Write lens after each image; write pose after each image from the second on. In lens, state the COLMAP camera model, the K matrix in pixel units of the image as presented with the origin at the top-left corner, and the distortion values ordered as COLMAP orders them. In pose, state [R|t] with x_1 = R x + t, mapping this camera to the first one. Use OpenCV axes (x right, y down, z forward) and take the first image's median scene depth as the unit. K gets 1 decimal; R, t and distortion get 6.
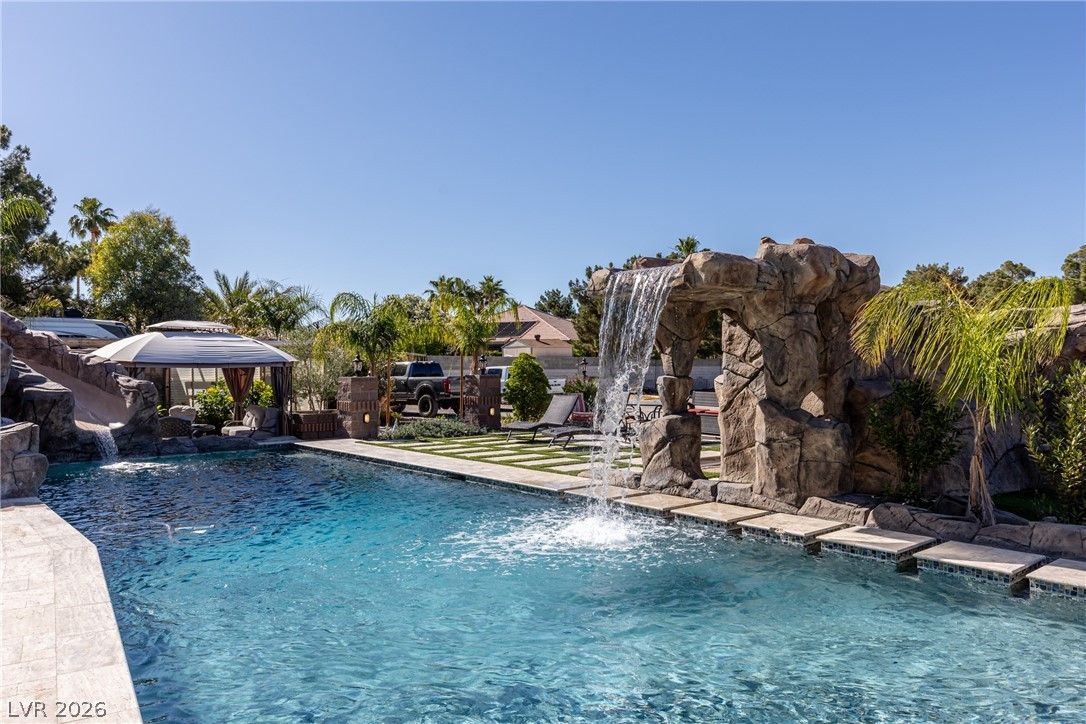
lens RADIAL K [[783.9, 0, 543.1], [0, 783.9, 363.5], [0, 0, 1]] dist [-0.005393, 0.000477]
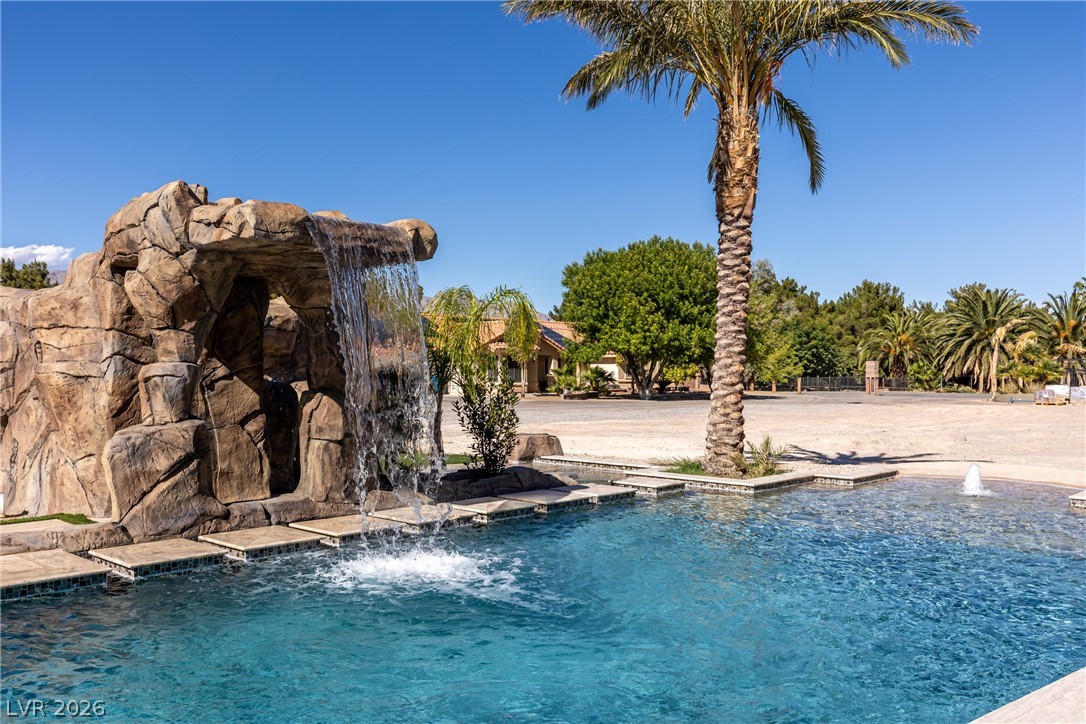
lens RADIAL K [[931.2, 0, 544.7], [0, 931.2, 364.5], [0, 0, 1]] dist [0.000181, -0.002122]
pose [[-0.139524, 0.009460, 0.990174, -0.685397], [-0.009140, 0.999899, -0.010841, 0.023037], [-0.990177, -0.010562, -0.139423, 0.807024]]
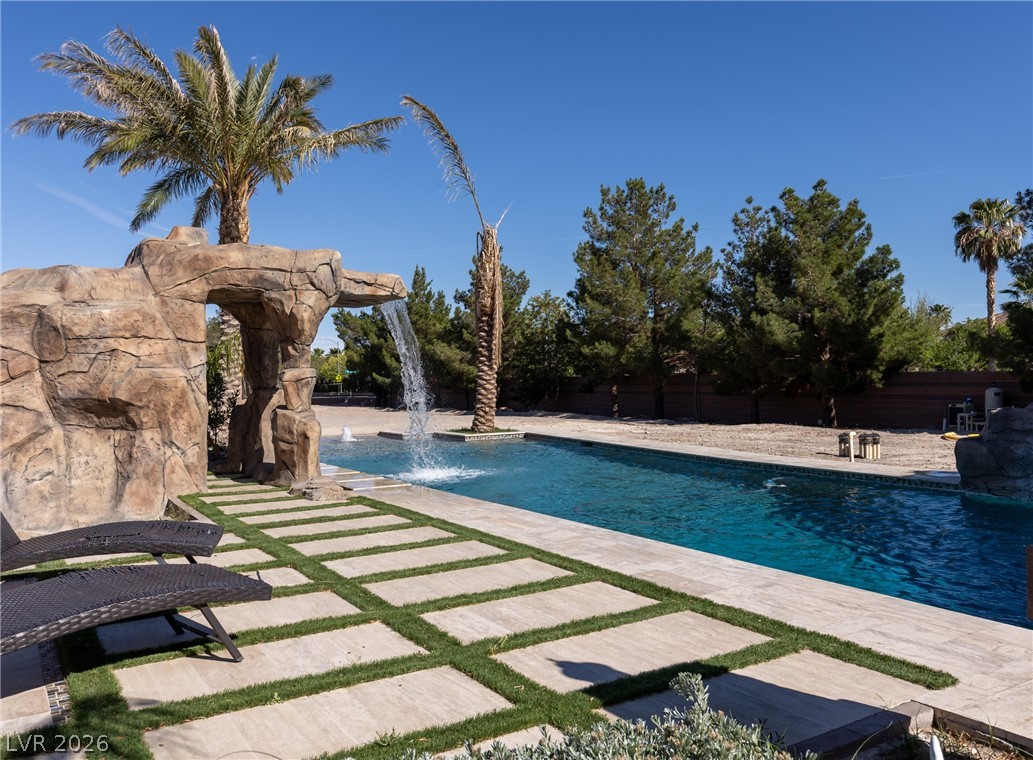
lens RADIAL K [[843.7, 0, 545.7], [0, 843.7, 371.7], [0, 0, 1]] dist [0.005217, -0.004906]
pose [[-0.994651, 0.019092, 0.101515, -0.248586], [0.017972, 0.999767, -0.011930, 0.038374], [-0.101719, -0.010041, -0.994762, 2.059105]]
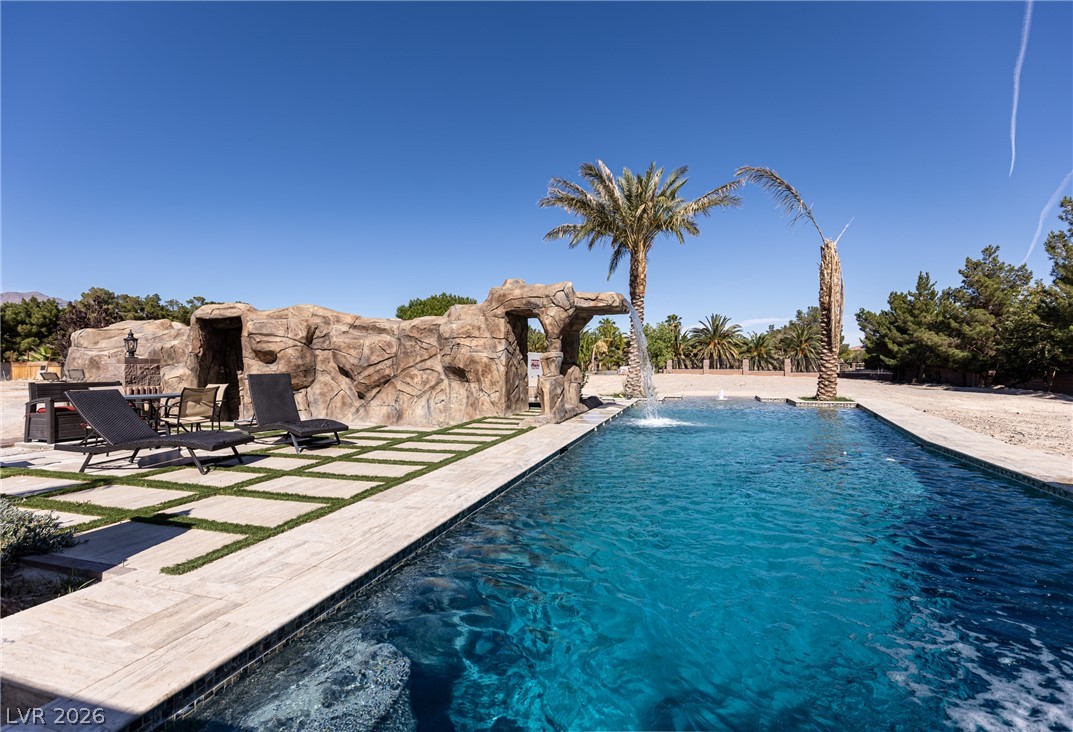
lens RADIAL K [[505.3, 0, 528.5], [0, 505.3, 357.2], [0, 0, 1]] dist [0.007488, -0.000901]
pose [[-0.532491, 0.017570, 0.846253, -0.751426], [0.003668, 0.999823, -0.018450, 0.047714], [-0.846428, -0.006720, -0.532461, 1.665791]]
